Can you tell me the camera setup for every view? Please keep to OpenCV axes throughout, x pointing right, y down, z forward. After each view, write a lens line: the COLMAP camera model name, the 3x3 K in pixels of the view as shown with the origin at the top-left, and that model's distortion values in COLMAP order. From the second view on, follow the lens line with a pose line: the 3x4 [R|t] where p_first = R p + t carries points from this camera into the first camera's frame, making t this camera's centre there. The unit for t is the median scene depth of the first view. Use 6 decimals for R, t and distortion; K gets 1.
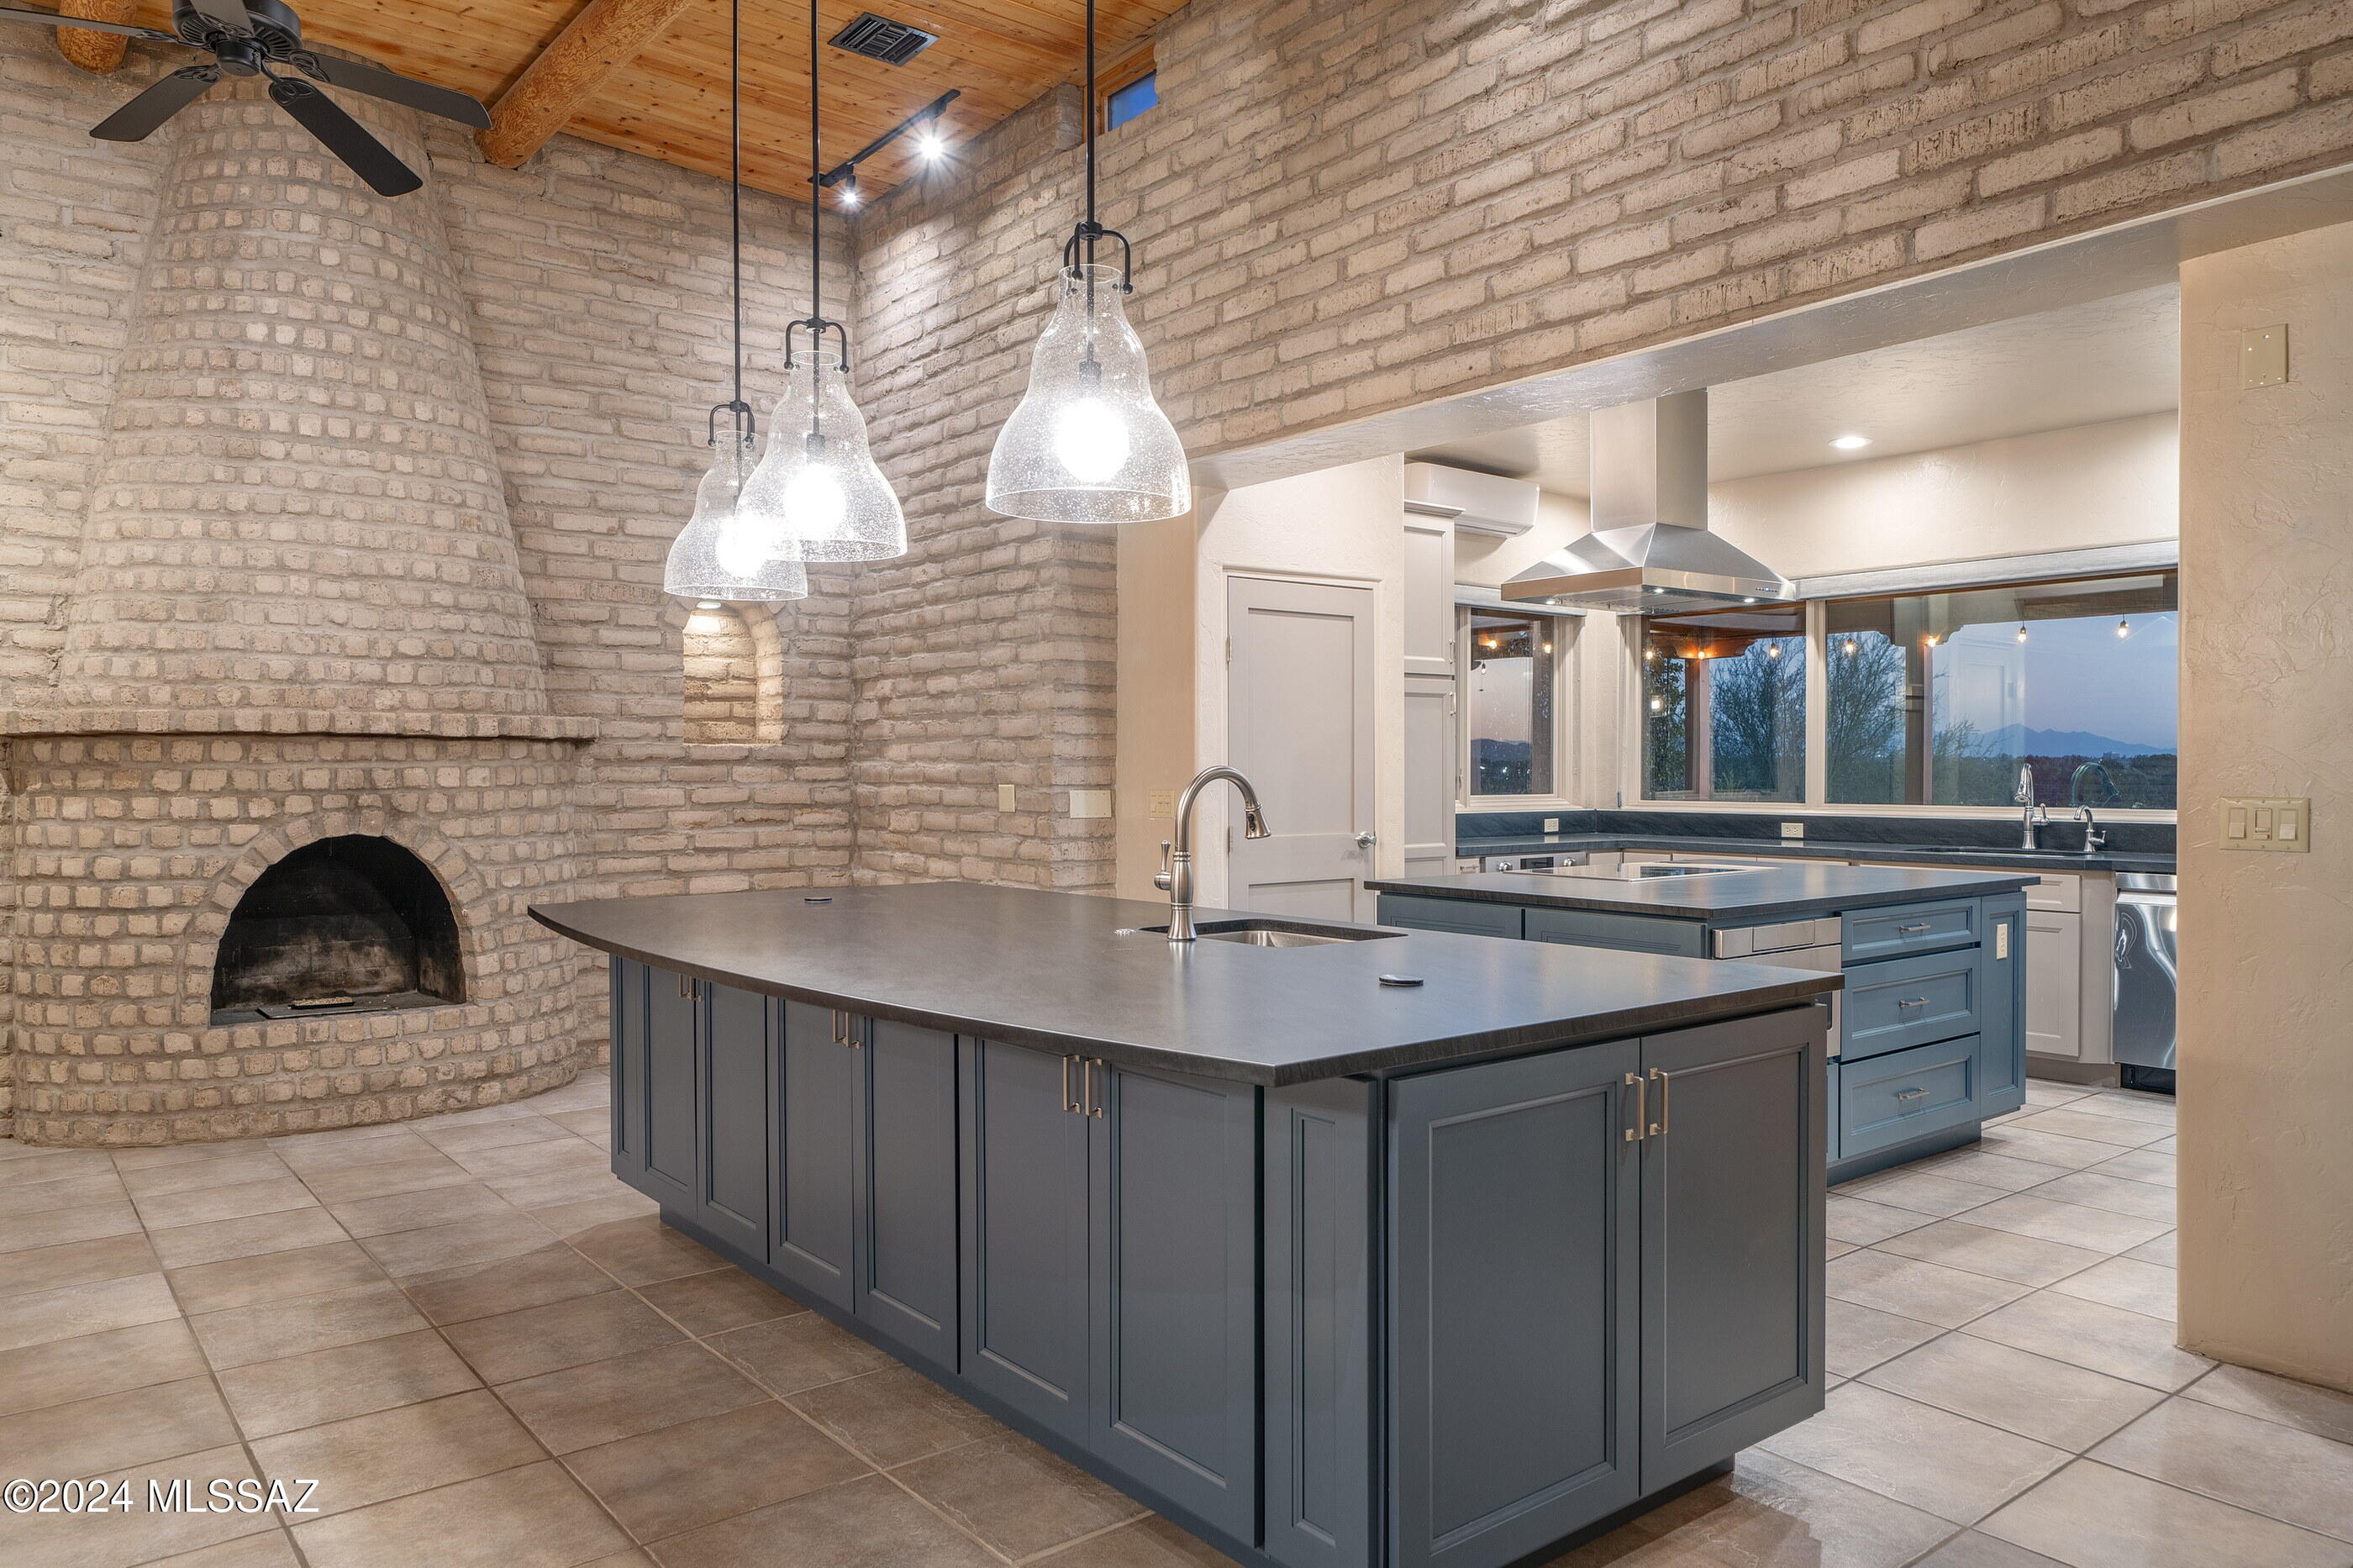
lens RADIAL K [[1617.3, 0, 1182.2], [0, 1617.3, 784.2], [0, 0, 1]] dist [-0.001960, -0.001957]
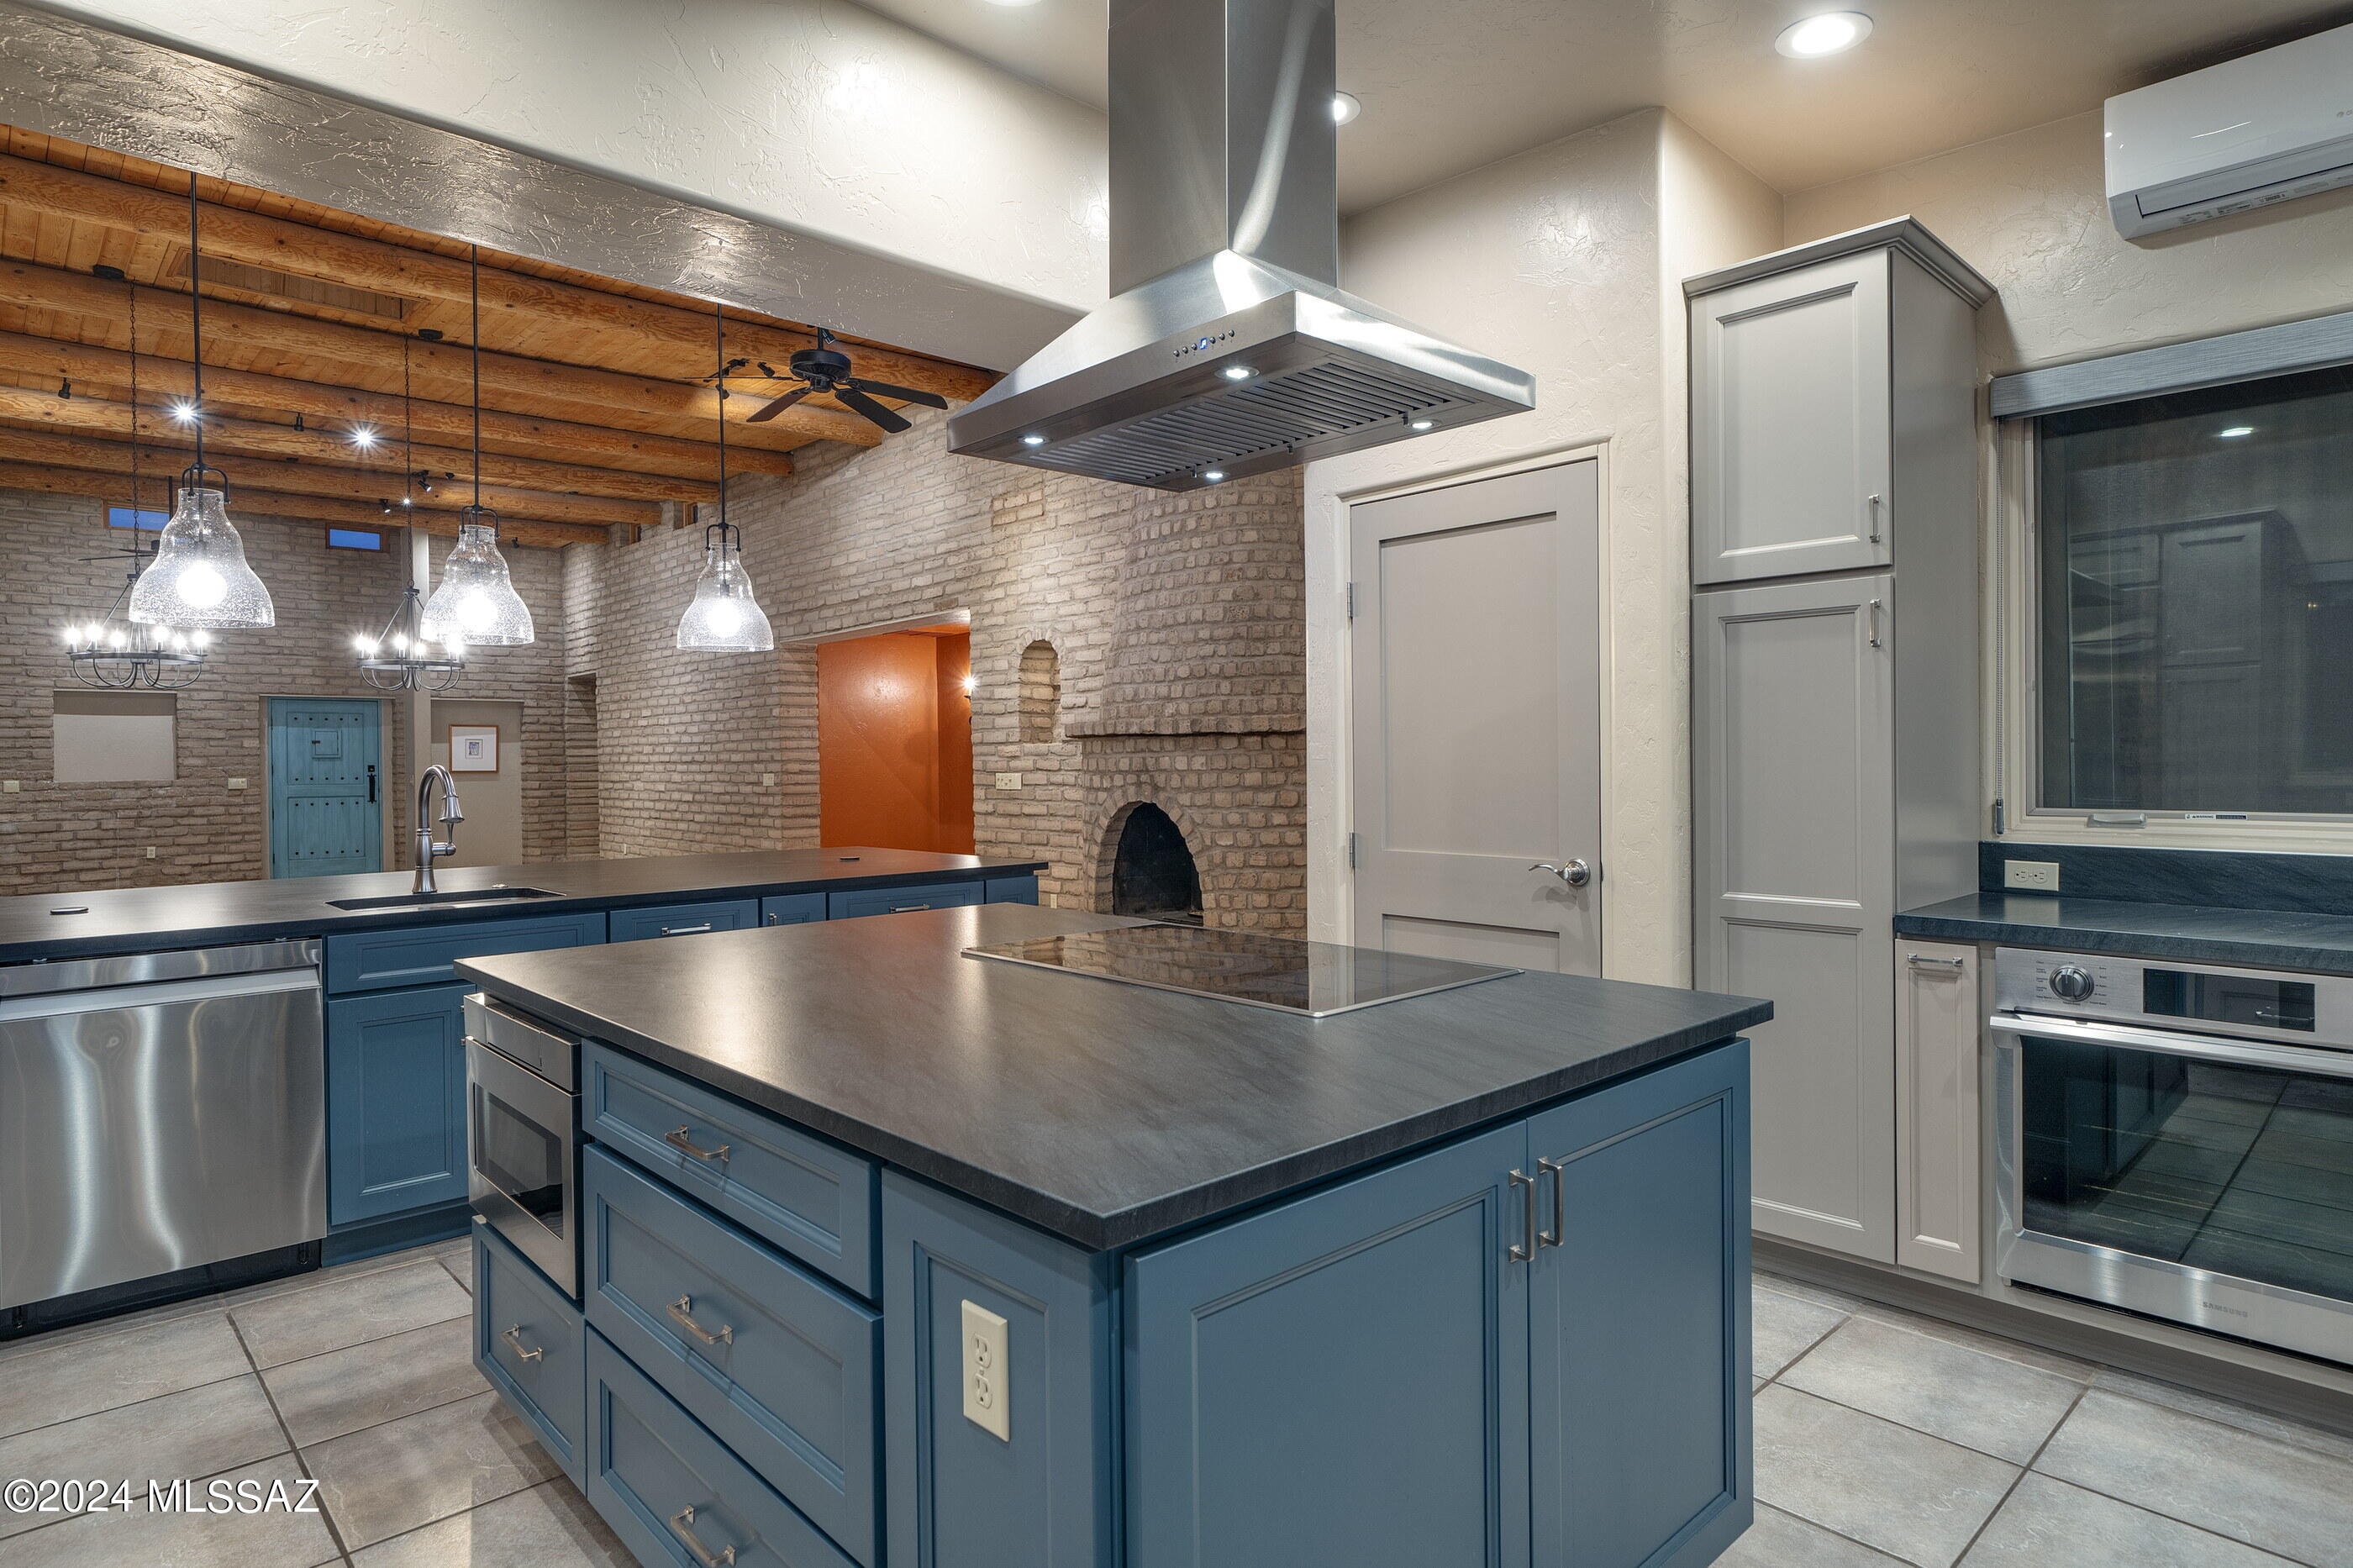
lens RADIAL K [[1294.3, 0, 1170.3], [0, 1294.3, 765.6], [0, 0, 1]] dist [-0.000755, 0.000041]
pose [[0.059713, 0.008791, -0.998177, 0.691172], [-0.000474, 0.999961, 0.008778, -0.012386], [0.998215, -0.000051, 0.059715, 0.956912]]
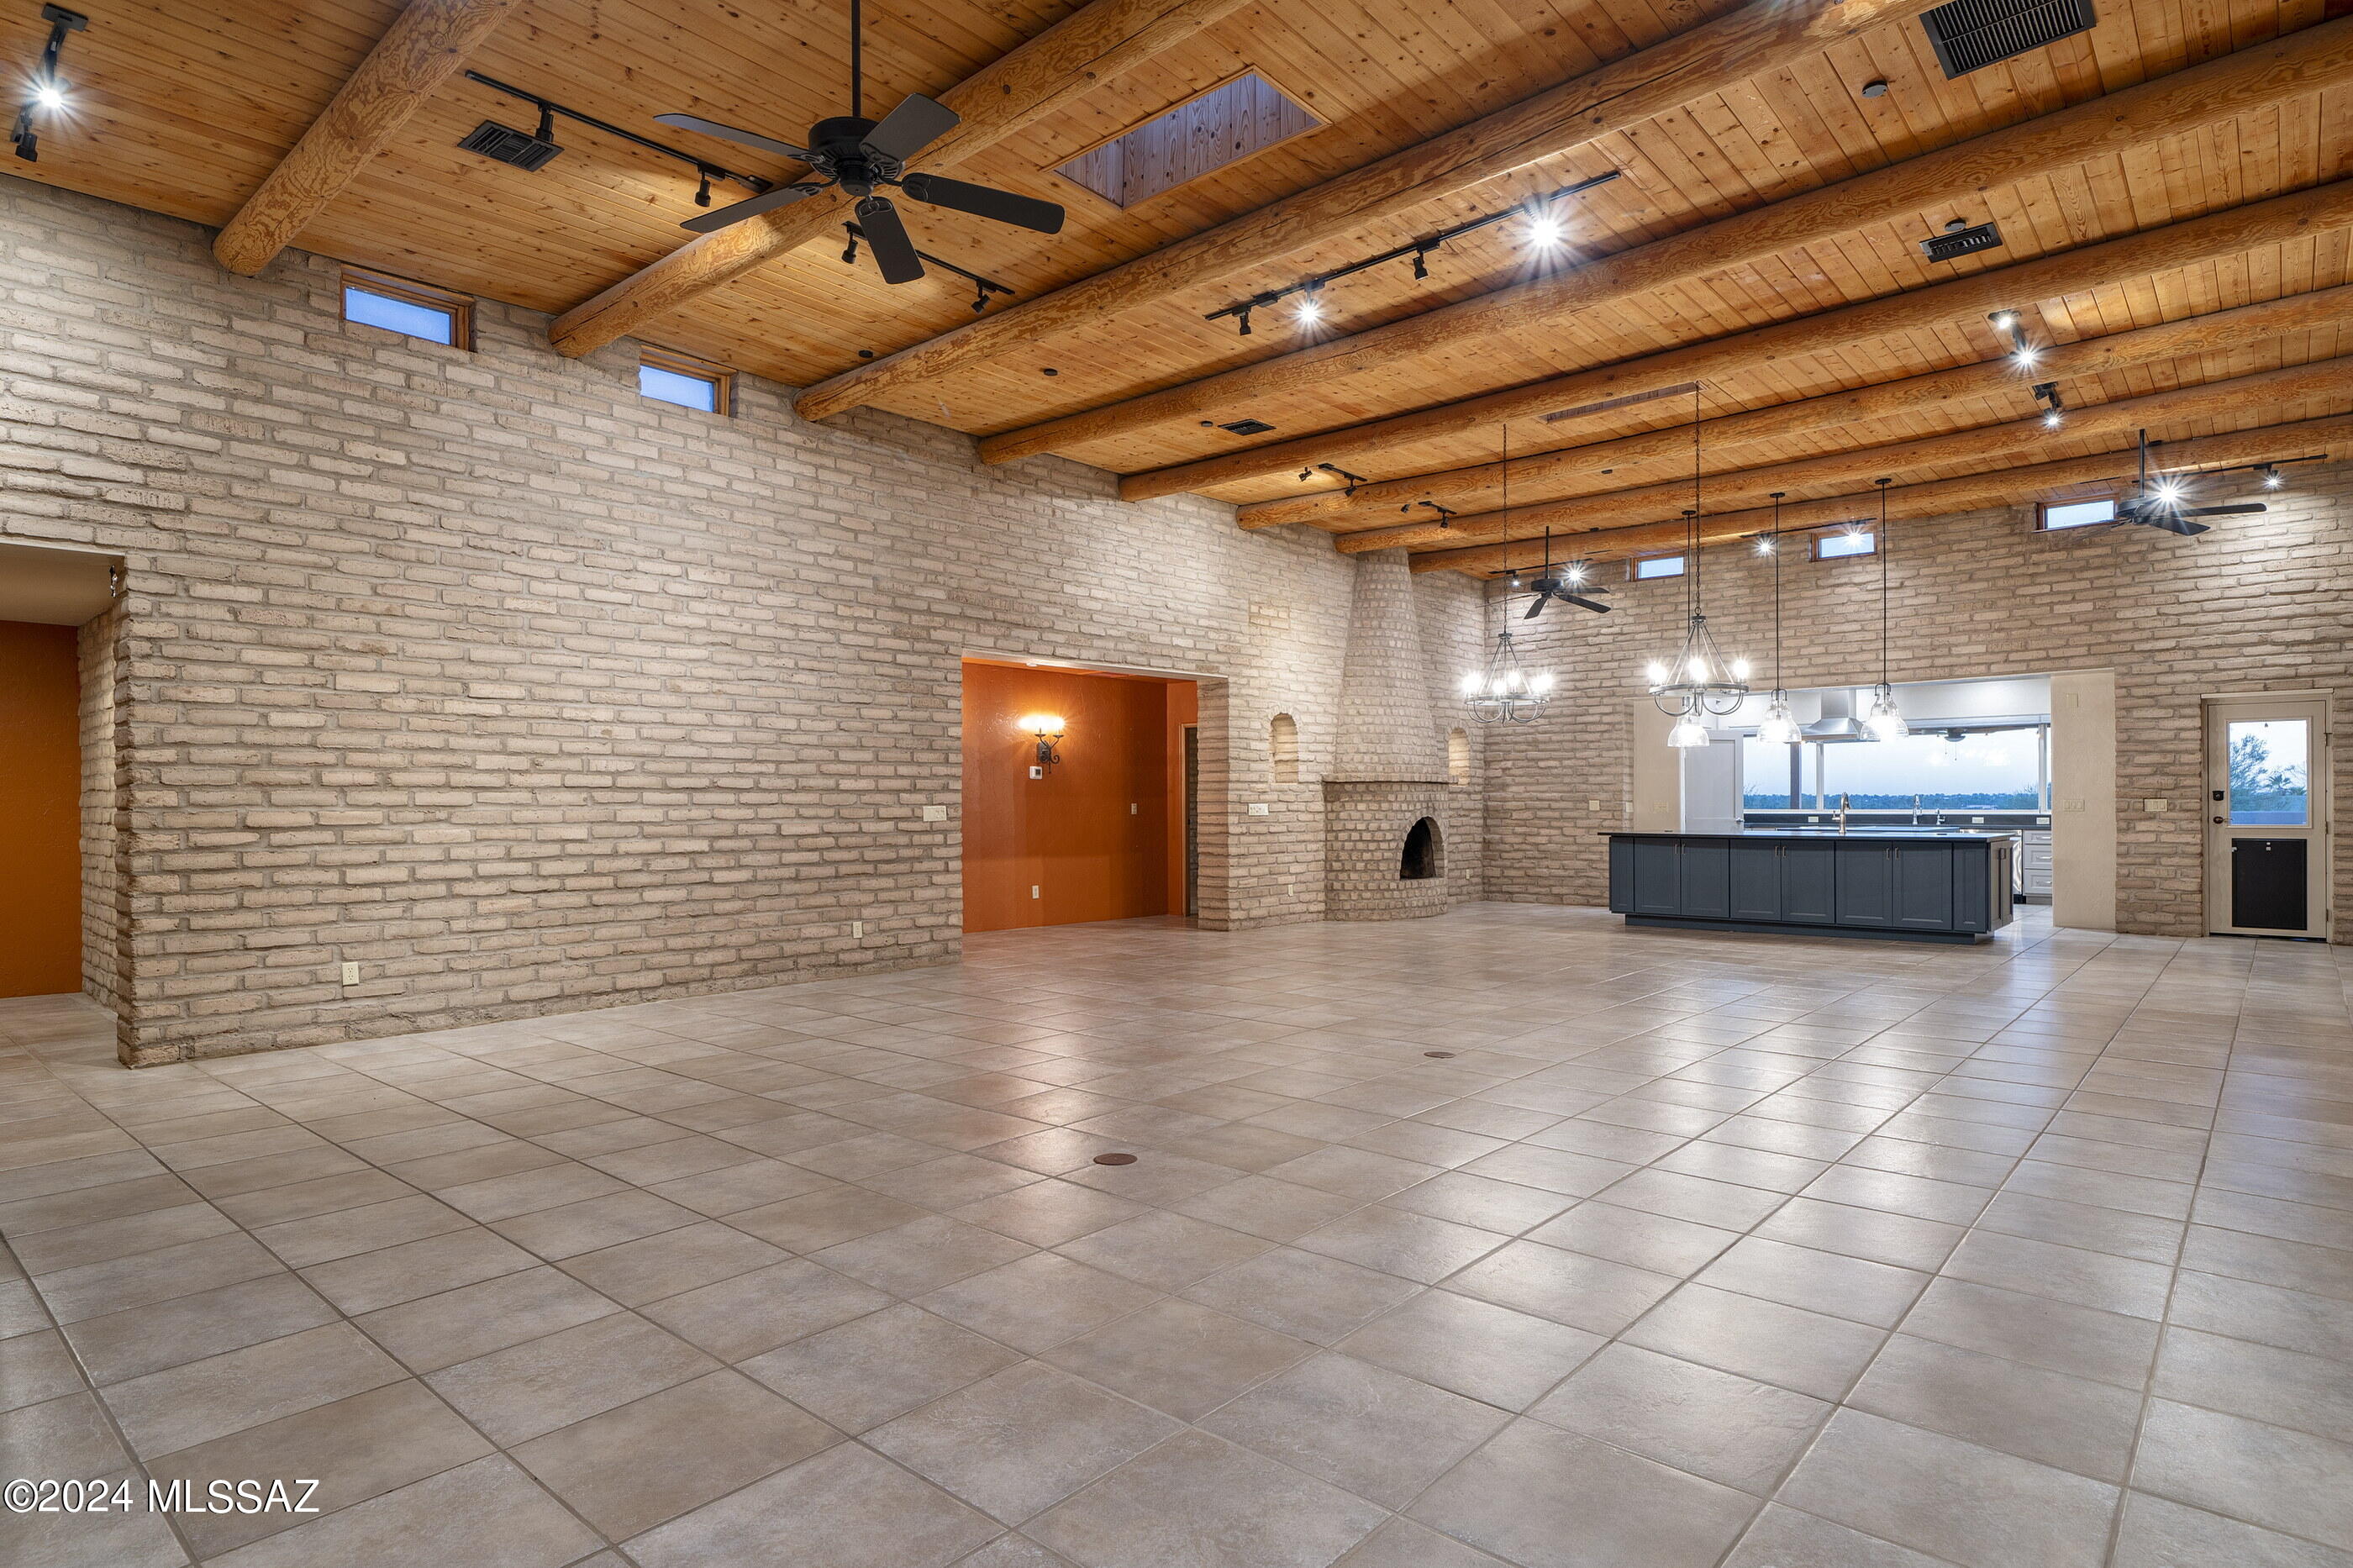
lens RADIAL K [[1228.5, 0, 1165.5], [0, 1228.5, 798.2], [0, 0, 1]] dist [-0.002588, 0.000280]
pose [[0.989246, 0.001201, 0.146256, -1.304384], [0.001242, 0.999861, -0.016613, 0.034515], [-0.146256, 0.016616, 0.989107, -1.124837]]
